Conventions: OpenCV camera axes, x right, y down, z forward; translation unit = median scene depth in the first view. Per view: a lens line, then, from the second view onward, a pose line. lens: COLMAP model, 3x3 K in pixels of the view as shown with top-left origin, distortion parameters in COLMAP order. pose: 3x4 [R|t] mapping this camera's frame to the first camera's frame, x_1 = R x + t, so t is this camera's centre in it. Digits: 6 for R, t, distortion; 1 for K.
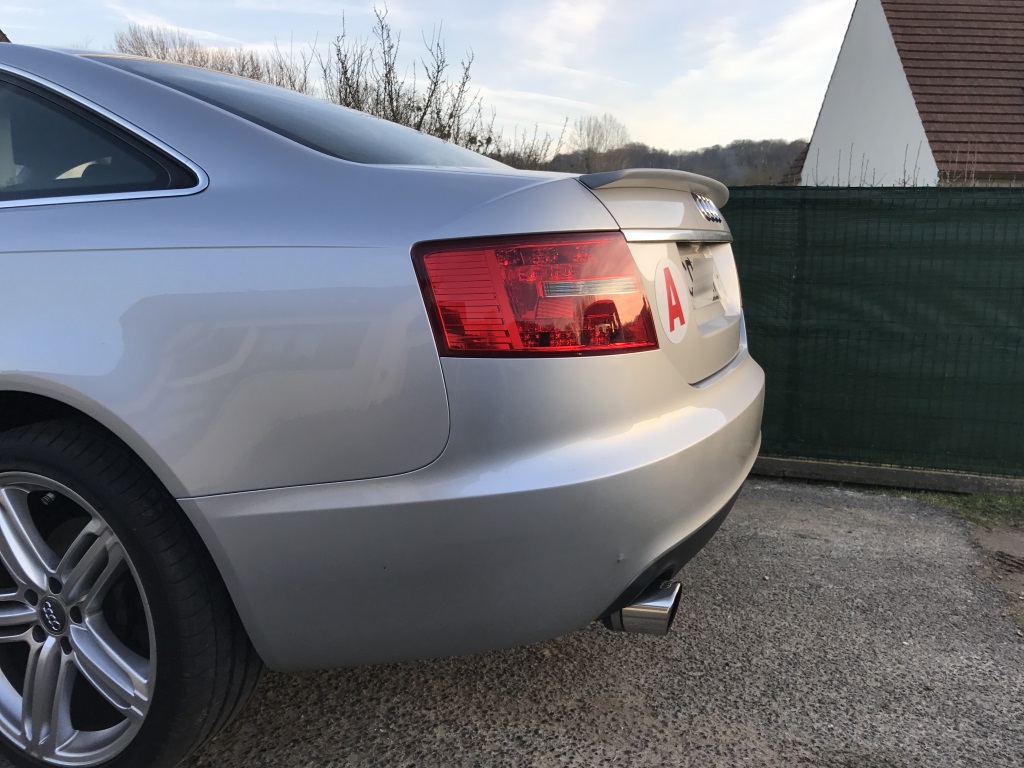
lens RADIAL K [[843.1, 0, 509.2], [0, 843.1, 380.8], [0, 0, 1]] dist [-0.002991, -0.005205]
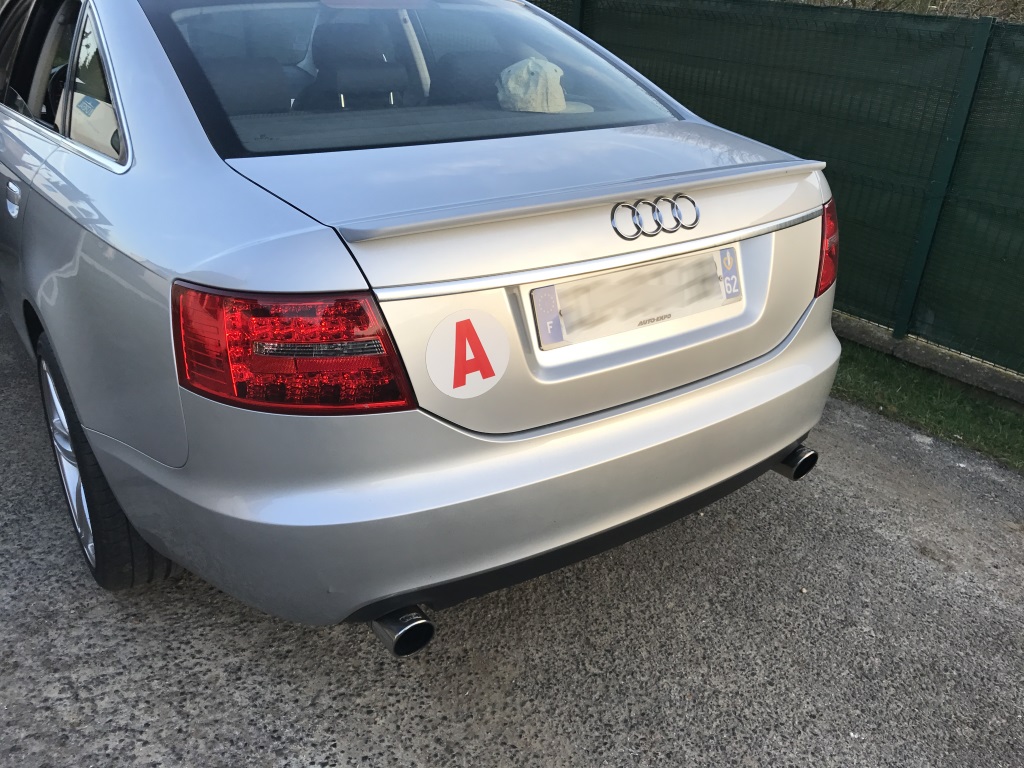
lens RADIAL K [[843.1, 0, 517.1], [0, 843.1, 385.7], [0, 0, 1]] dist [-0.002991, -0.005205]
pose [[0.846721, 0.263847, -0.462006, 0.604981], [-0.122236, 0.941613, 0.313724, -0.321835], [0.517806, -0.209163, 0.829535, 0.219288]]
